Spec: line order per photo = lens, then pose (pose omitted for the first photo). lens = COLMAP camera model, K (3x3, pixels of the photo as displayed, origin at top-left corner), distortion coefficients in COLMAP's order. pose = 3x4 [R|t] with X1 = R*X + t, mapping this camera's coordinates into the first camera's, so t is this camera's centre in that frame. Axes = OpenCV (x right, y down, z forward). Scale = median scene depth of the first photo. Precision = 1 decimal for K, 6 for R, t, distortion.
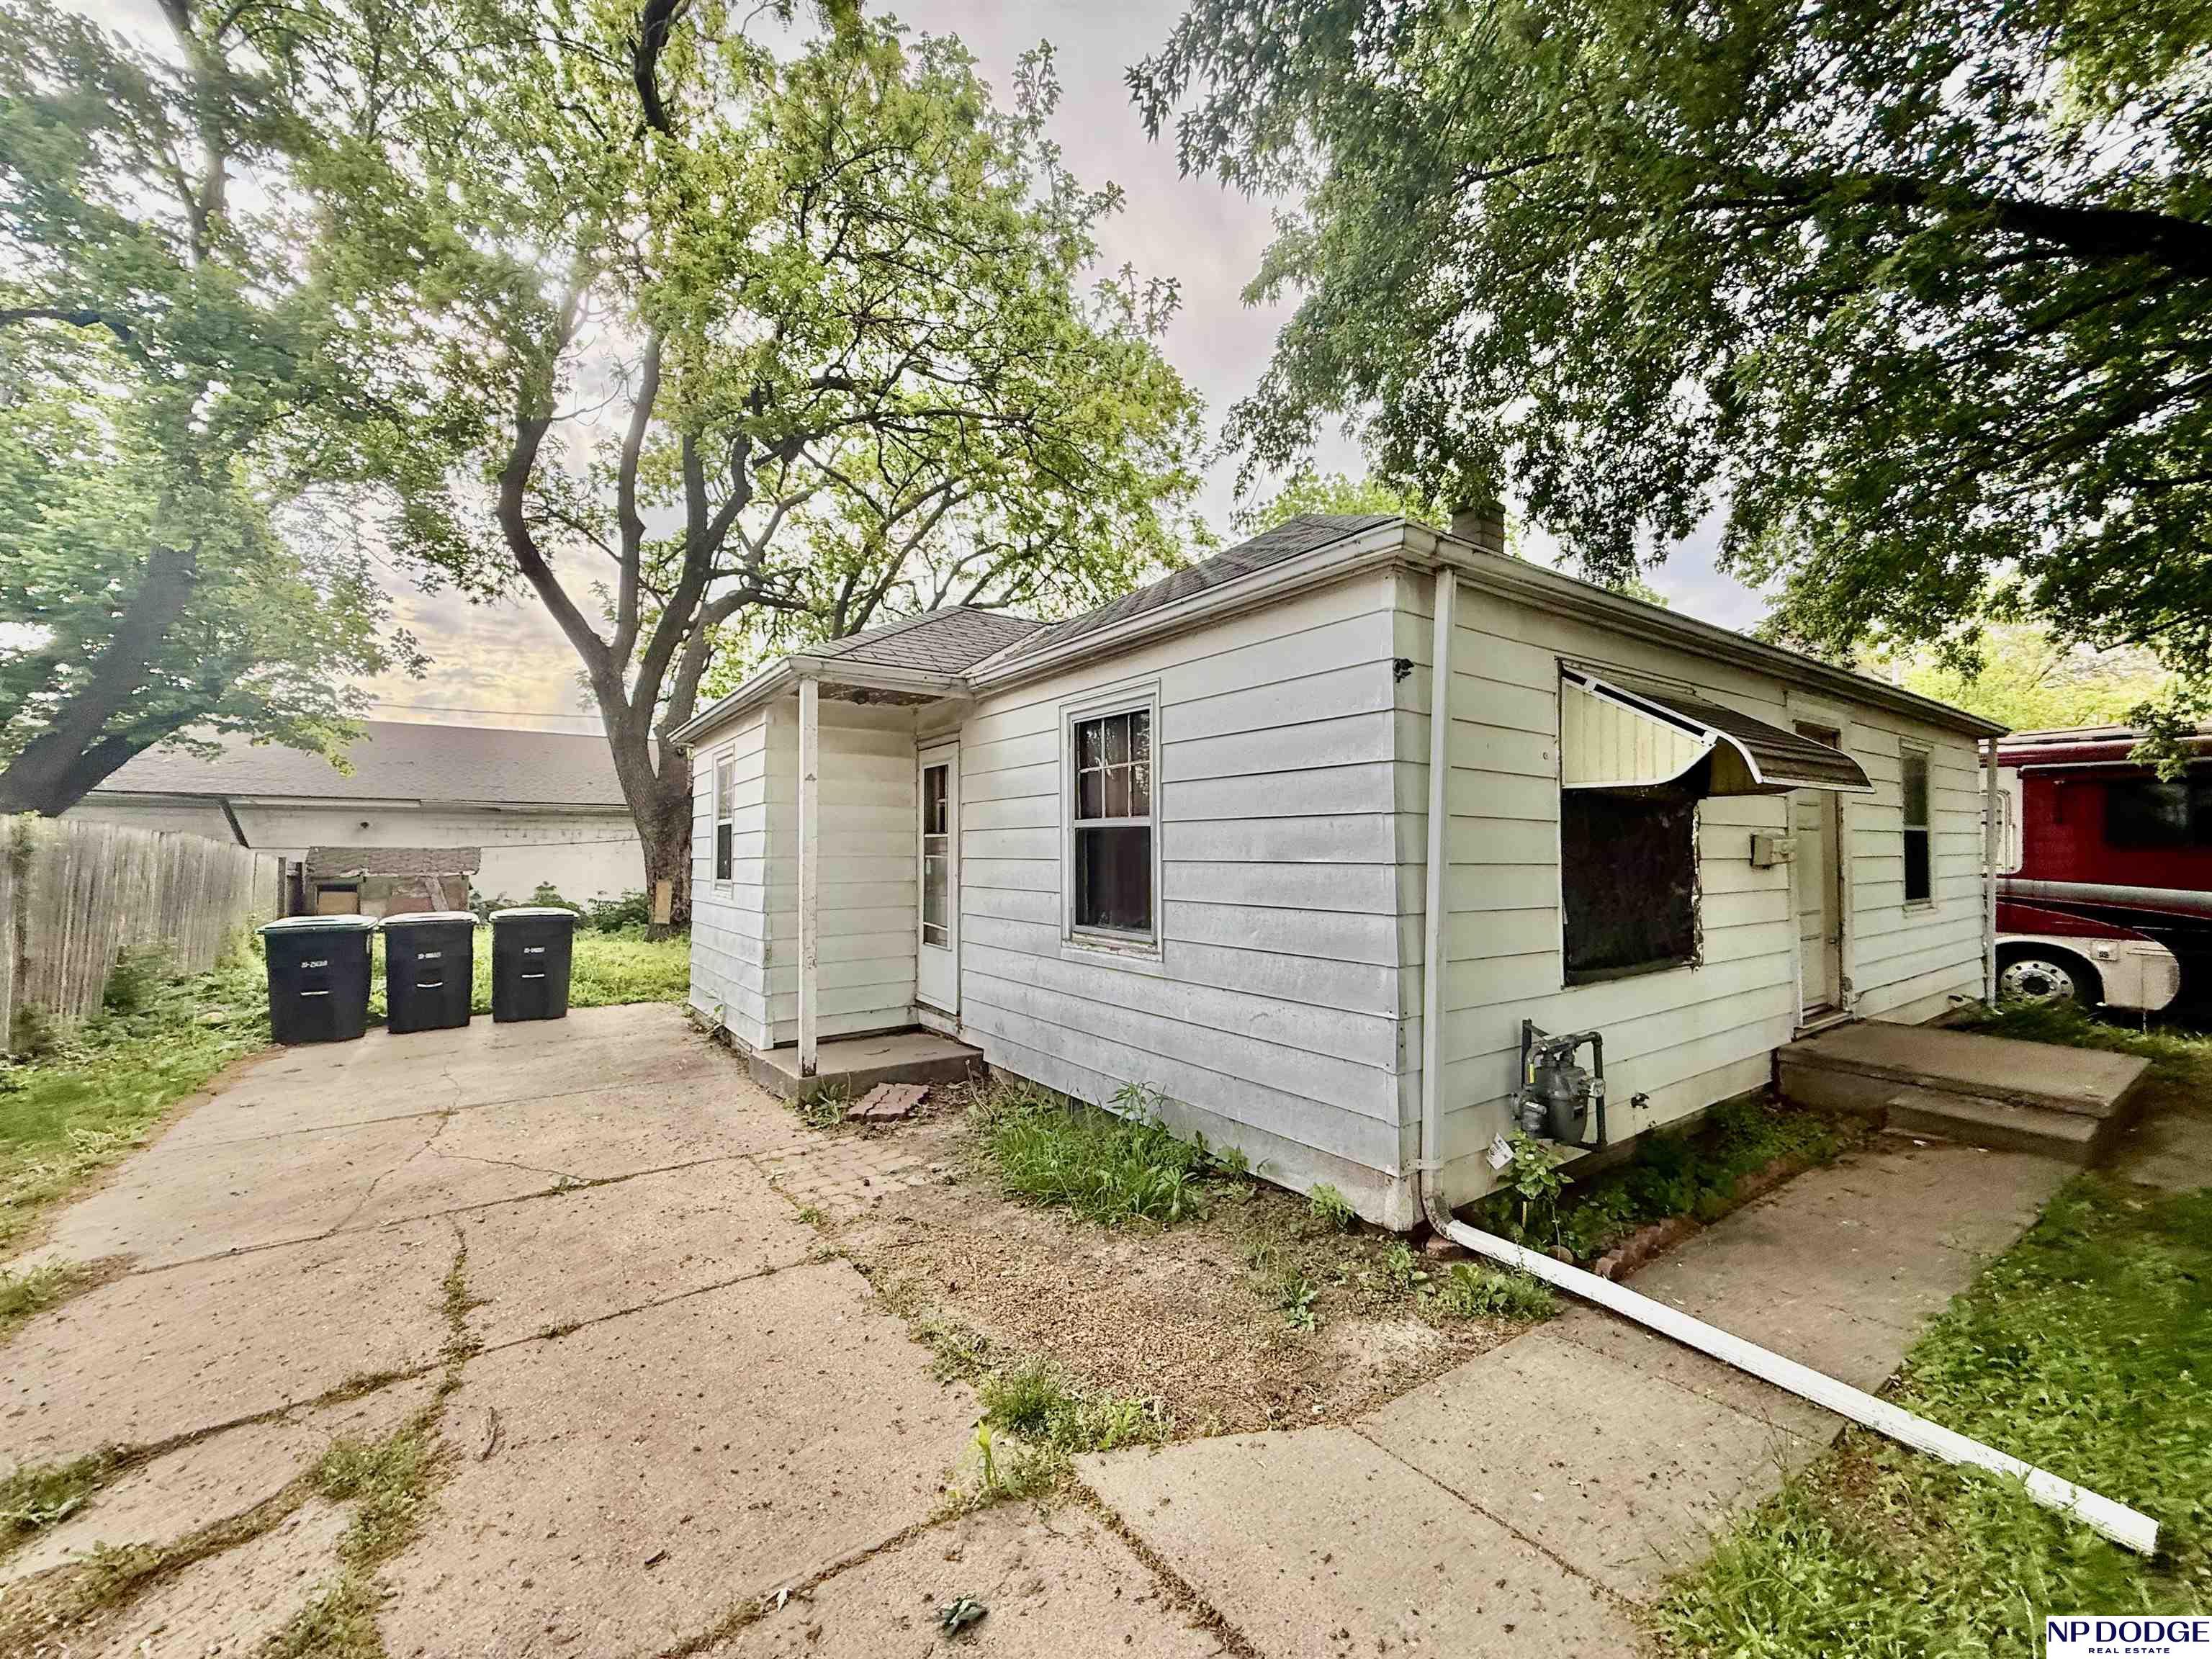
lens RADIAL K [[886.2, 0, 1114.0], [0, 886.2, 828.9], [0, 0, 1]] dist [0.000258, -0.000321]
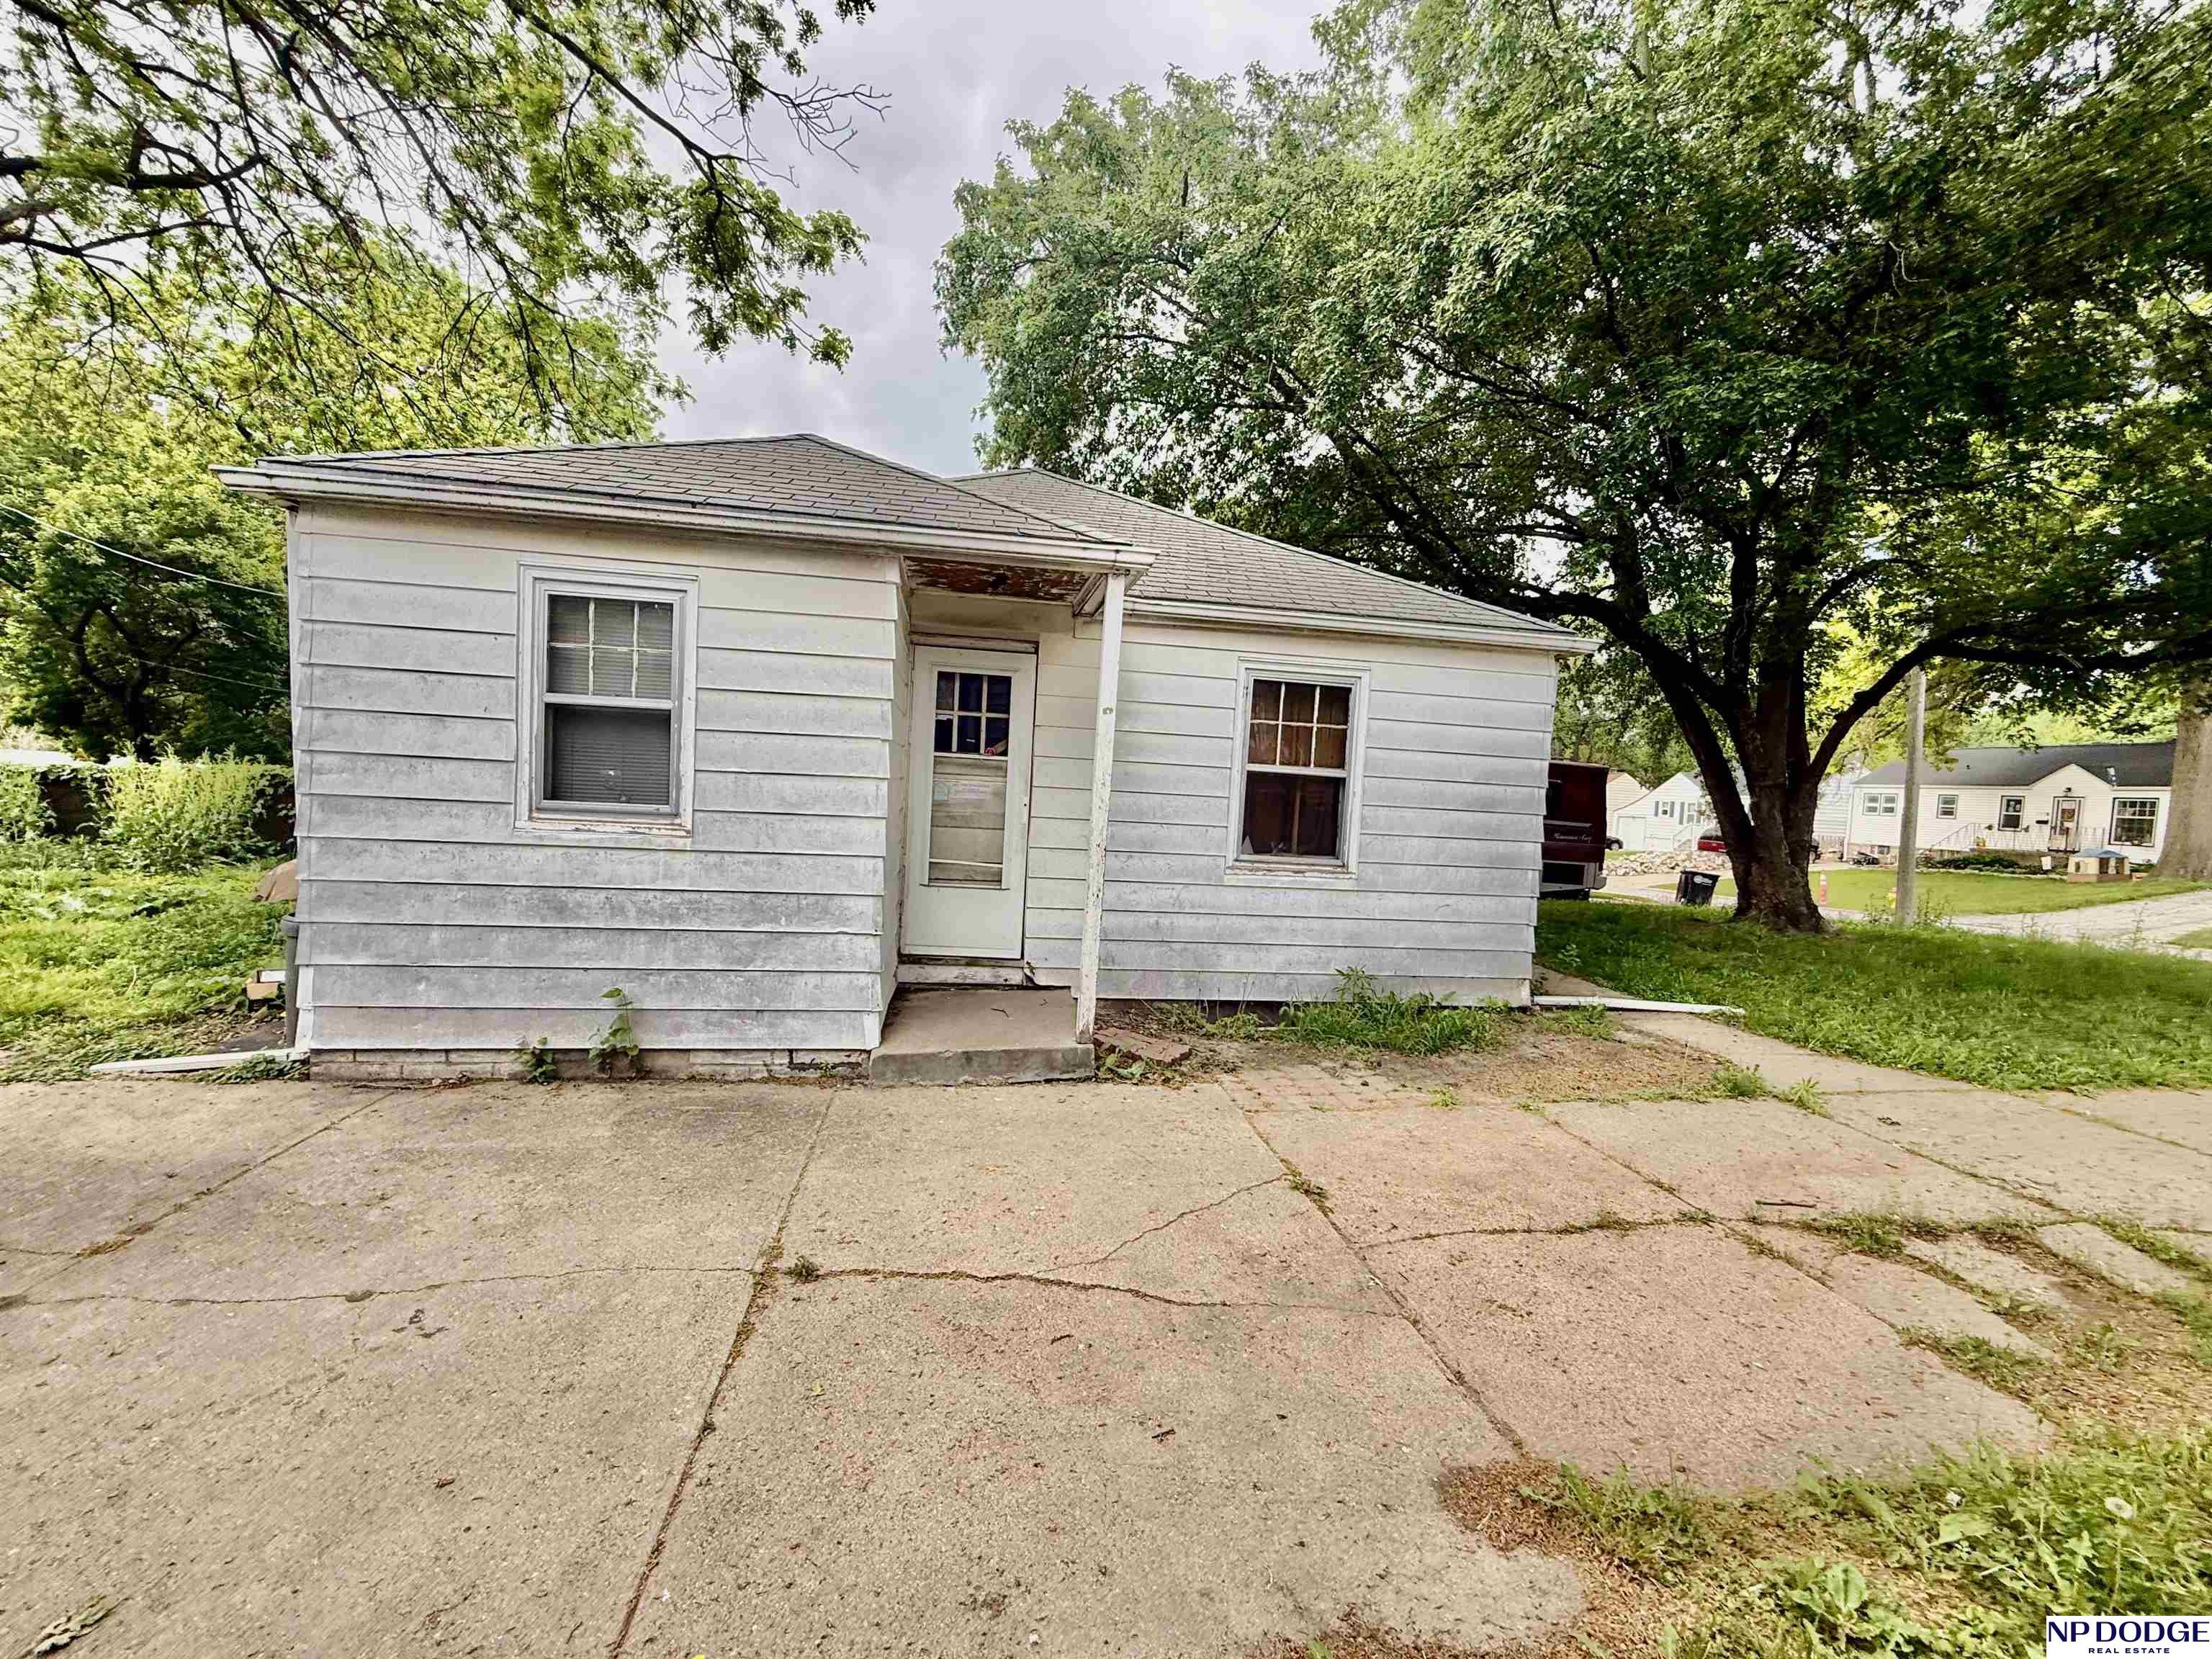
lens RADIAL K [[886.2, 0, 1094.8], [0, 886.2, 837.2], [0, 0, 1]] dist [0.000258, -0.000321]
pose [[0.446114, -0.028796, 0.894513, -1.261347], [-0.080834, 0.994101, 0.072316, 0.018937], [-0.891318, -0.104568, 0.441155, 0.719742]]
